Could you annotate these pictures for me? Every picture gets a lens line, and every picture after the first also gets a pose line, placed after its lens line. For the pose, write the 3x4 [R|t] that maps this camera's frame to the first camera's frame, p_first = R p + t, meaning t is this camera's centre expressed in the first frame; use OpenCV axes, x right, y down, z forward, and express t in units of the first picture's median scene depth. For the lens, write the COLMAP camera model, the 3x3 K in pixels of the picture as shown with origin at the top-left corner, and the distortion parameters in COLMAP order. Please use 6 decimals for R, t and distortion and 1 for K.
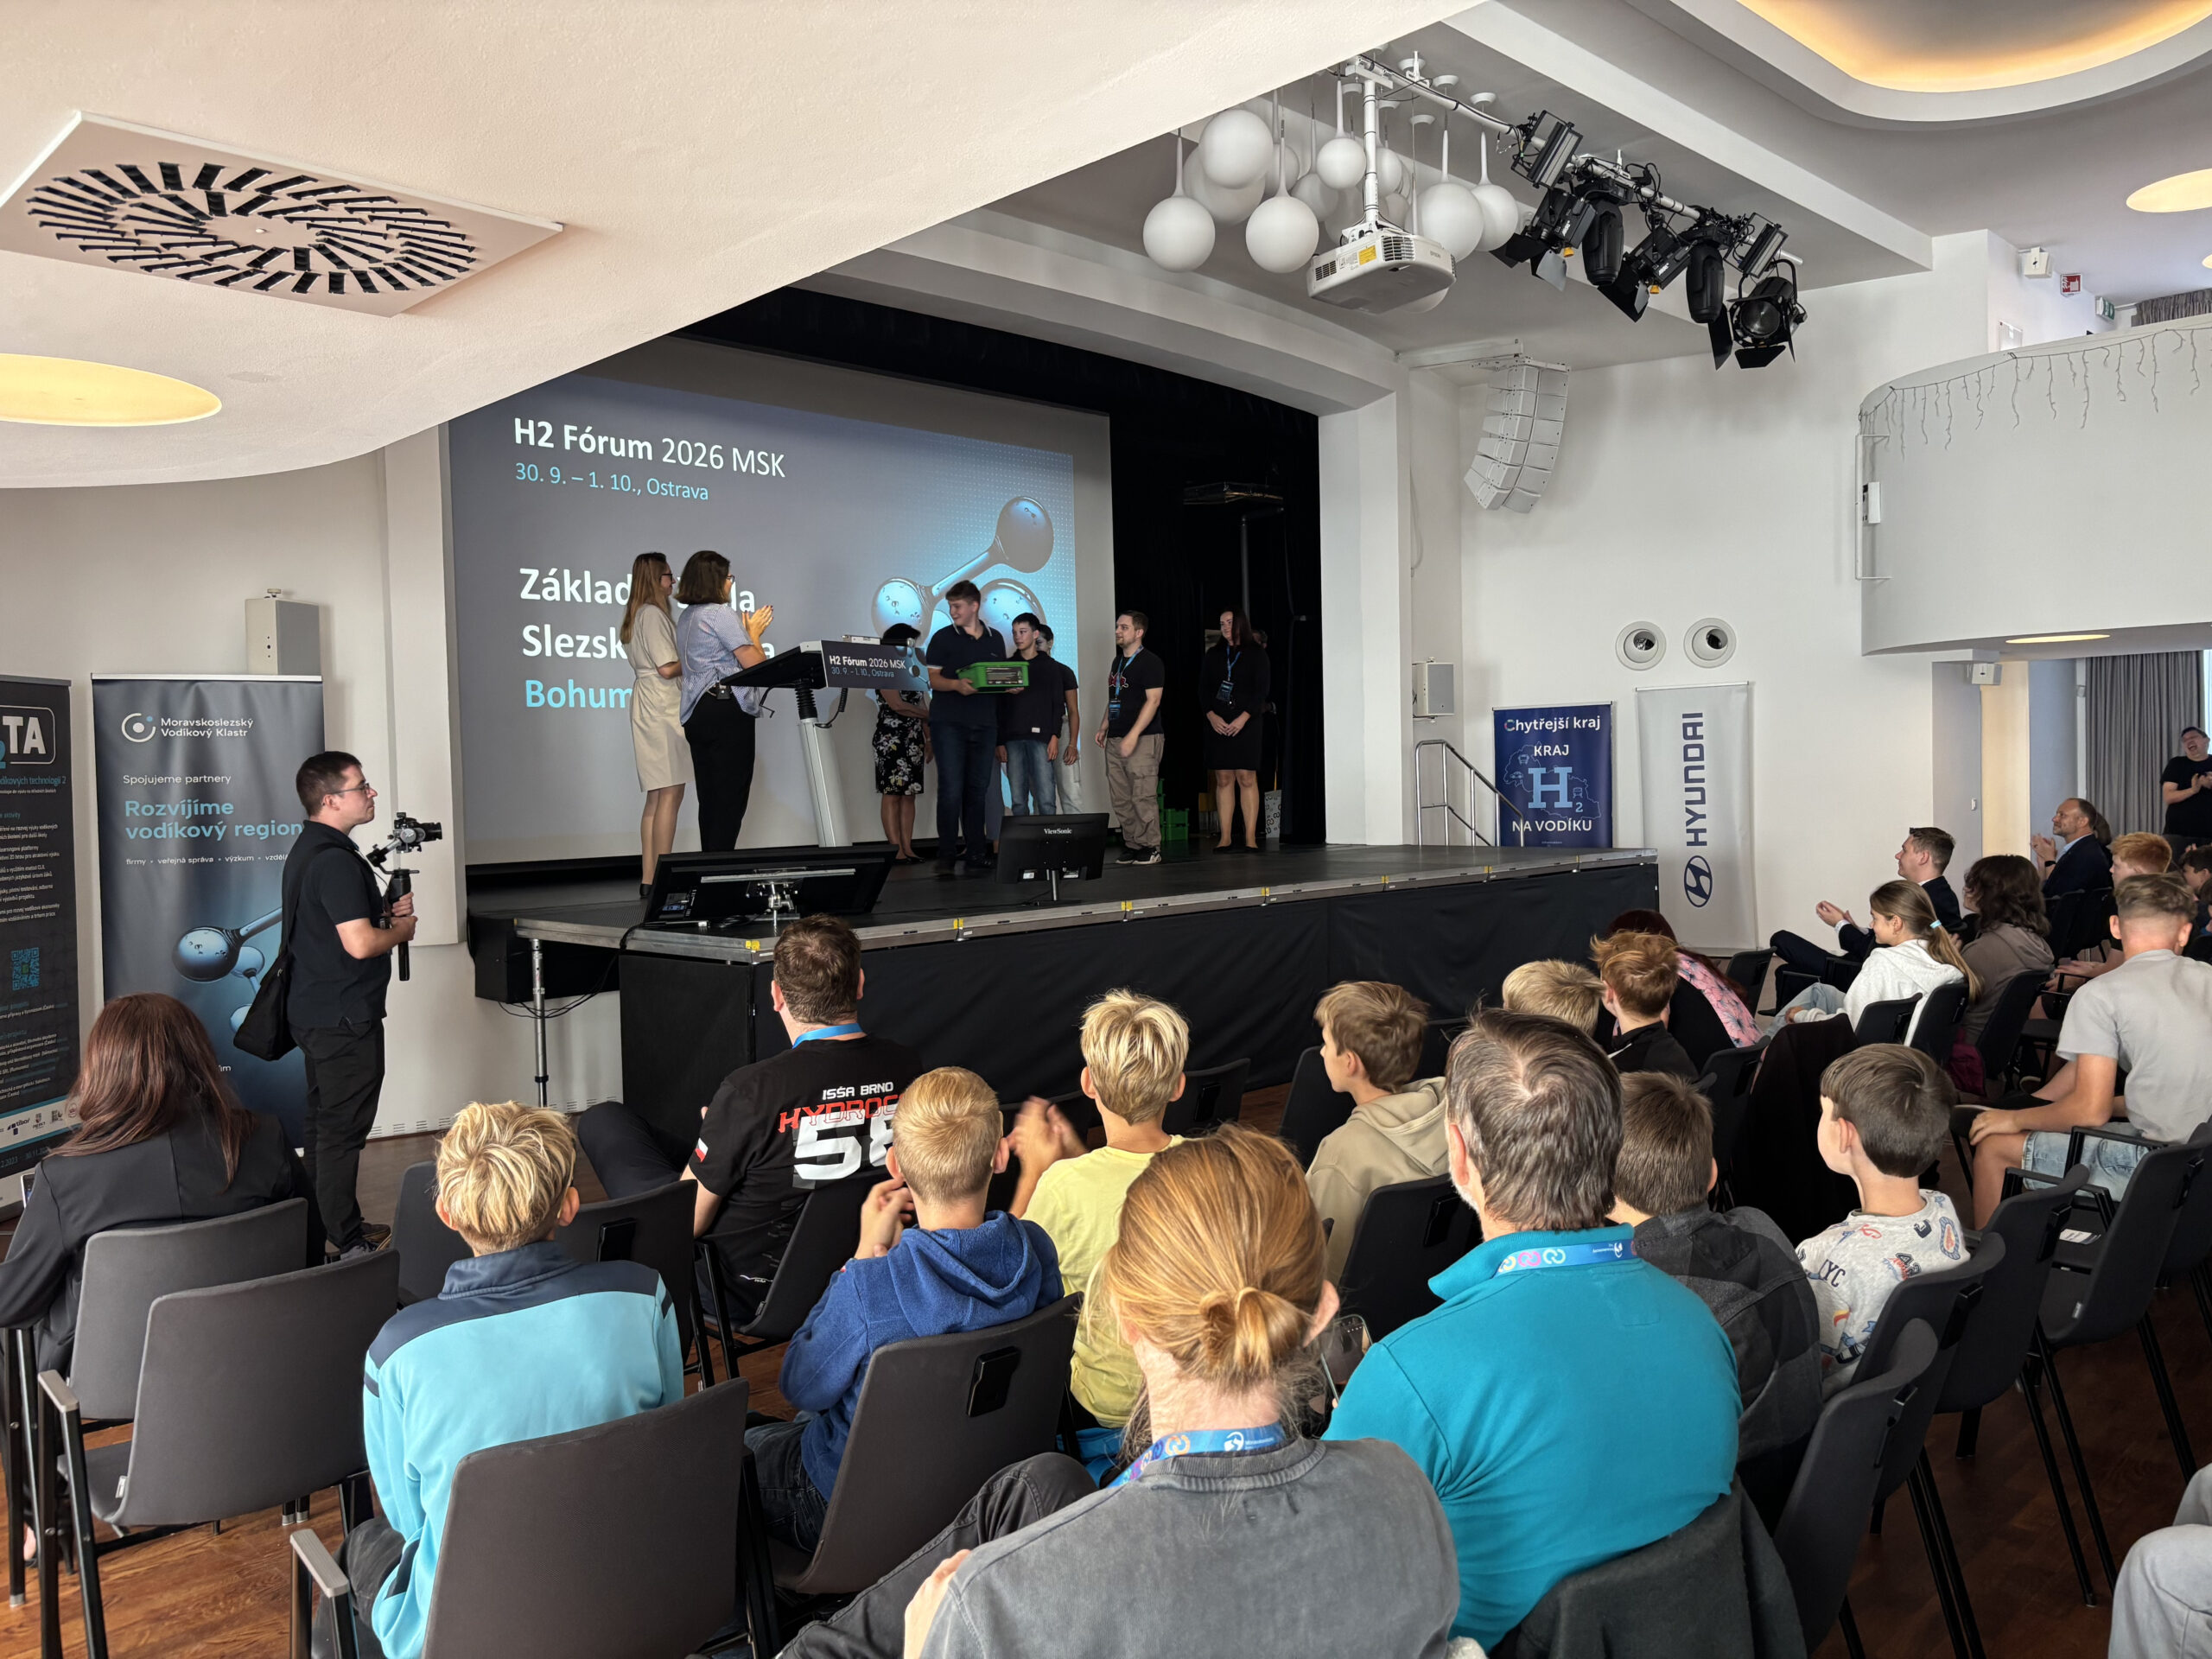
lens RADIAL K [[1645.1, 0, 1106.0], [0, 1645.1, 829.5], [0, 0, 1]] dist [0.132843, -0.186973]
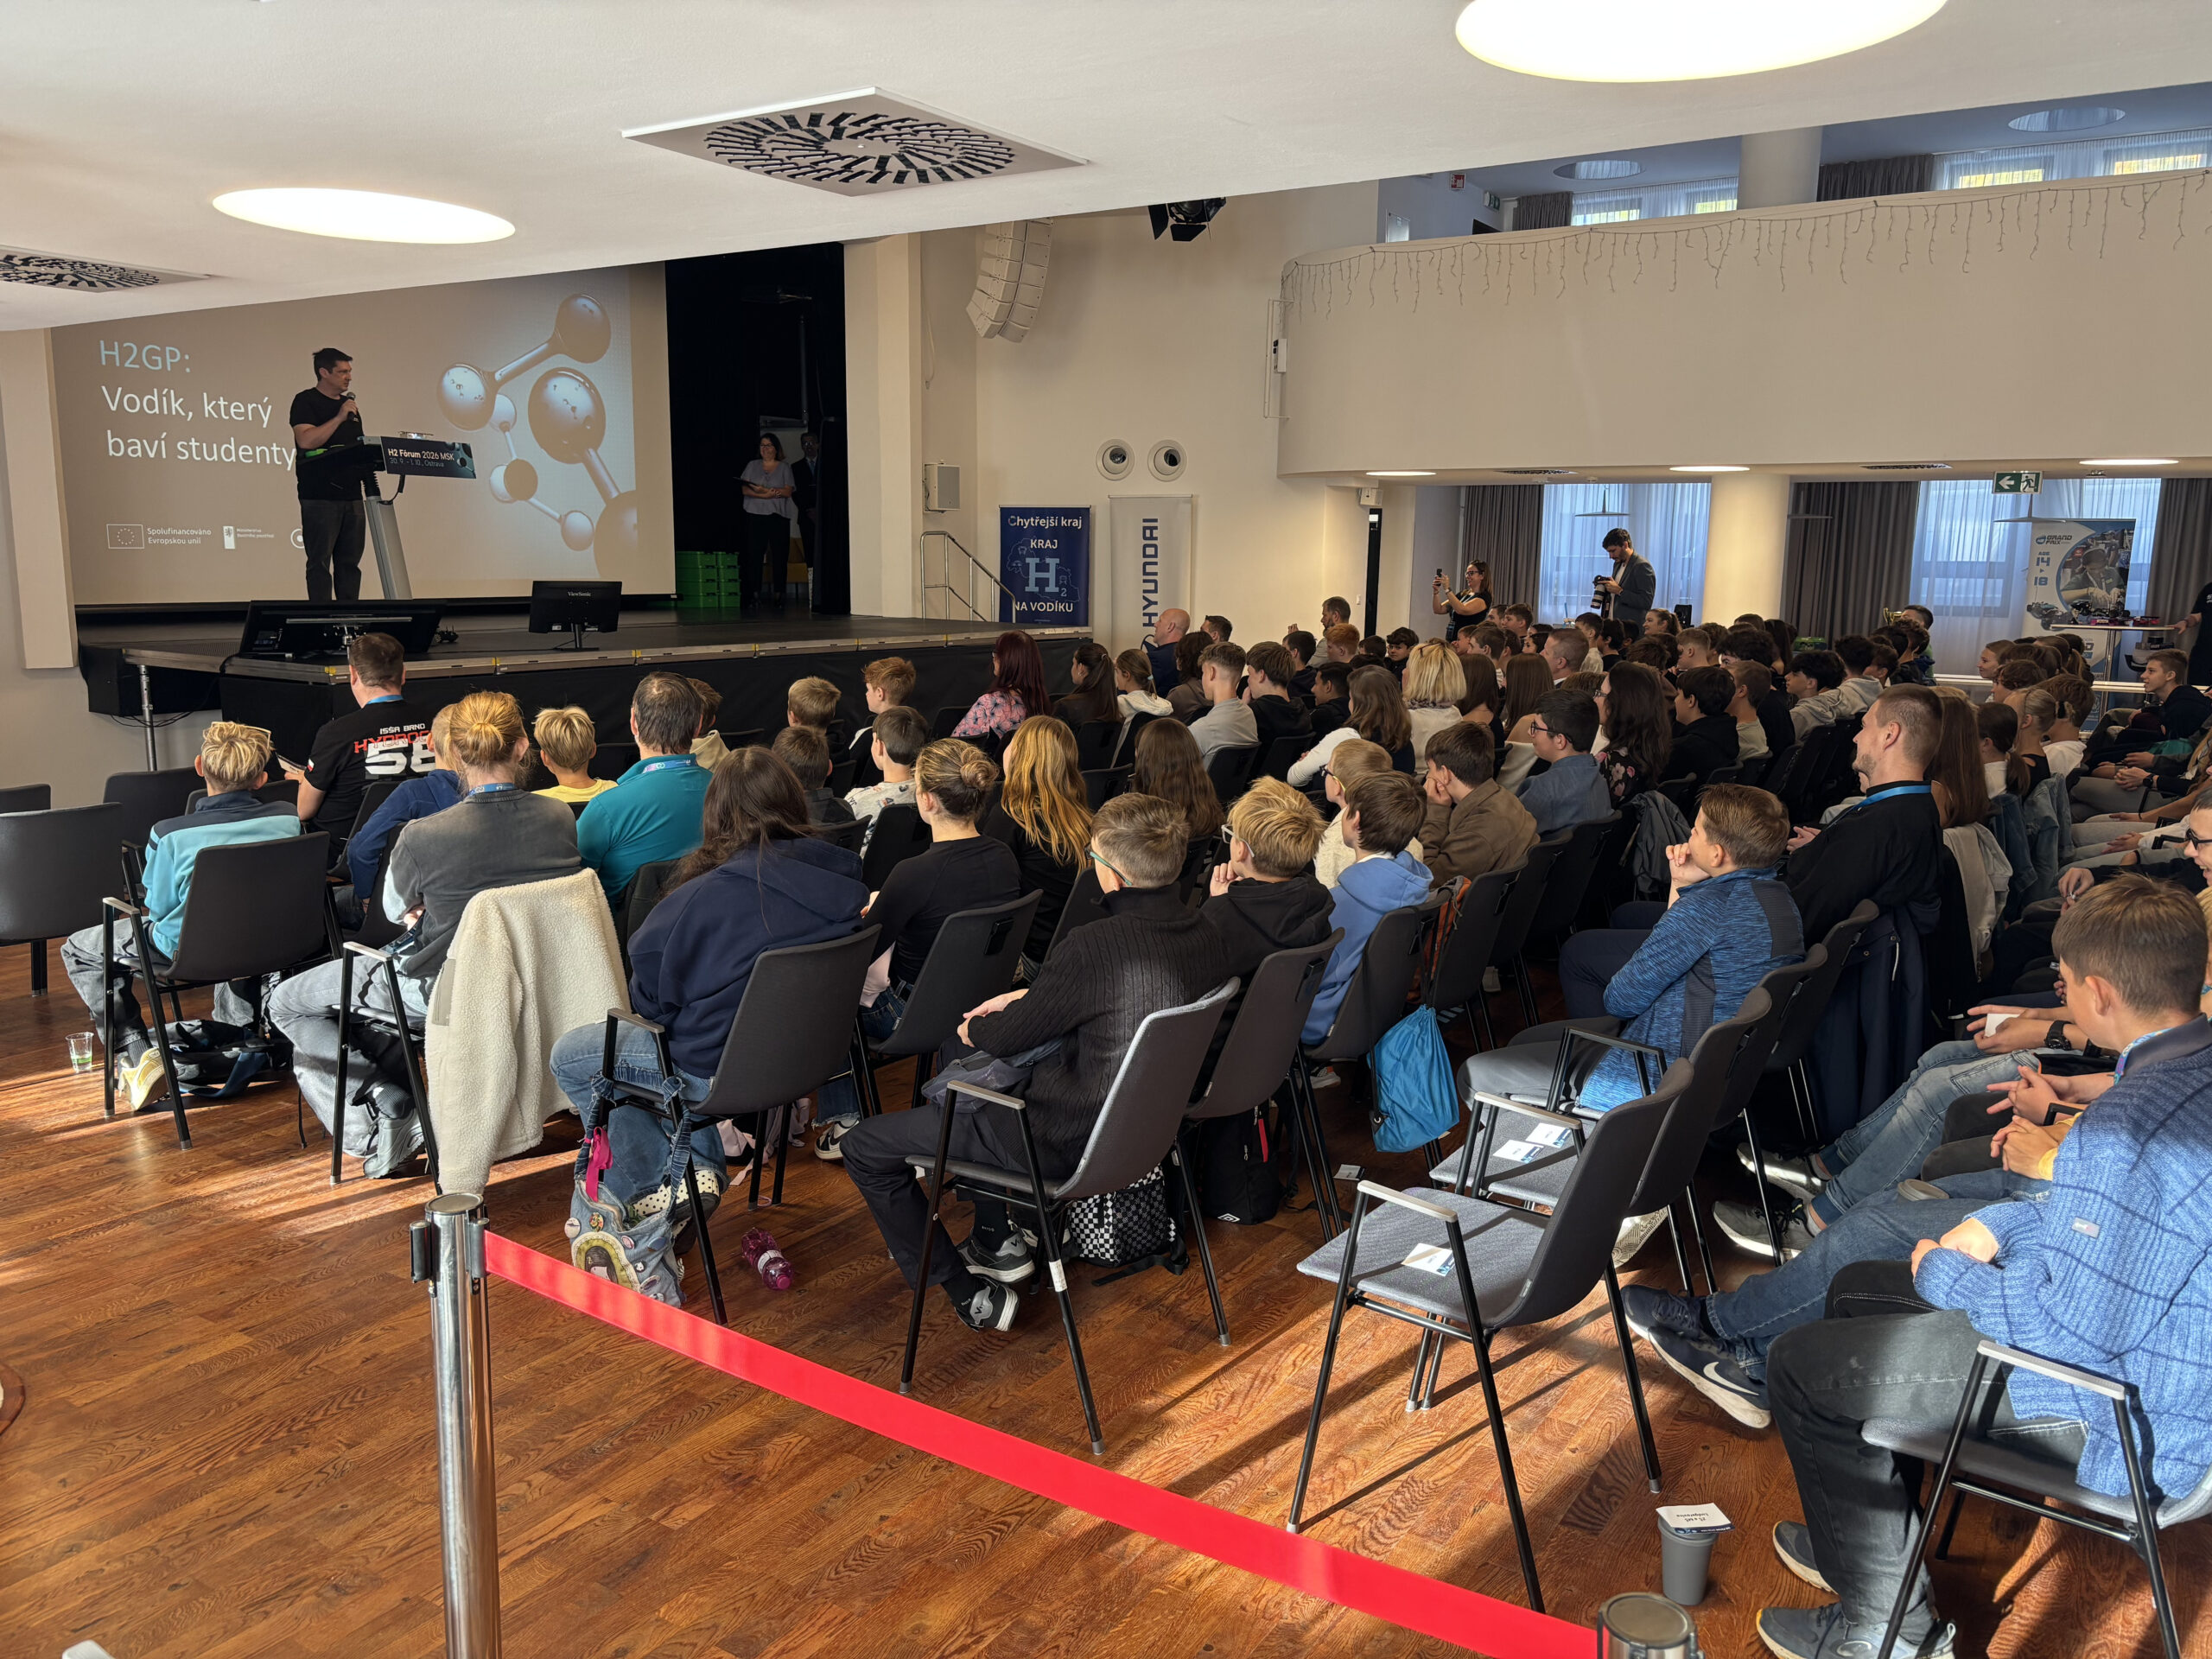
lens RADIAL K [[1645.1, 0, 1106.0], [0, 1645.1, 829.5], [0, 0, 1]] dist [0.132843, -0.186973]
pose [[0.974021, 0.002178, 0.226447, 0.043881], [-0.032859, 0.990730, 0.131809, -0.001536], [-0.224060, -0.135825, 0.965064, -0.228373]]
